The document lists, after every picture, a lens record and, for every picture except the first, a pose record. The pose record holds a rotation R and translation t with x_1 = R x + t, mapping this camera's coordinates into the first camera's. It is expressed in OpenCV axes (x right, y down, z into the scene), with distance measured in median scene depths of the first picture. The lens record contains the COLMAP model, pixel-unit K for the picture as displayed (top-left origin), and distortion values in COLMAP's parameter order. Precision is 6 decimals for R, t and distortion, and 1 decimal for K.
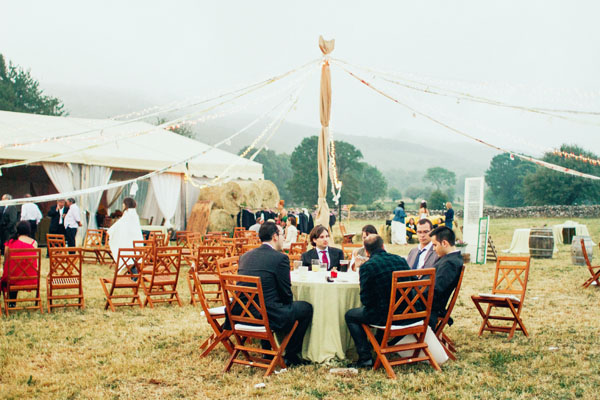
lens RADIAL K [[780.6, 0, 300.2], [0, 780.6, 203.3], [0, 0, 1]] dist [-0.024105, 0.000000]
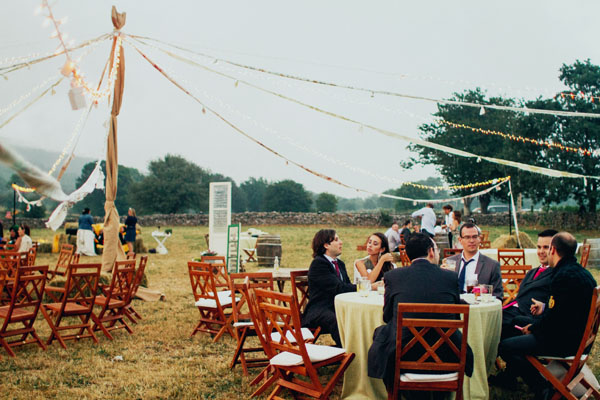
lens RADIAL K [[780.6, 0, 299.9], [0, 780.6, 196.0], [0, 0, 1]] dist [-0.024105, 0.000000]
pose [[0.861720, 0.013956, 0.507192, -0.214741], [-0.003350, 0.999756, -0.021817, 0.004674], [-0.507373, 0.017101, 0.861557, 0.183317]]
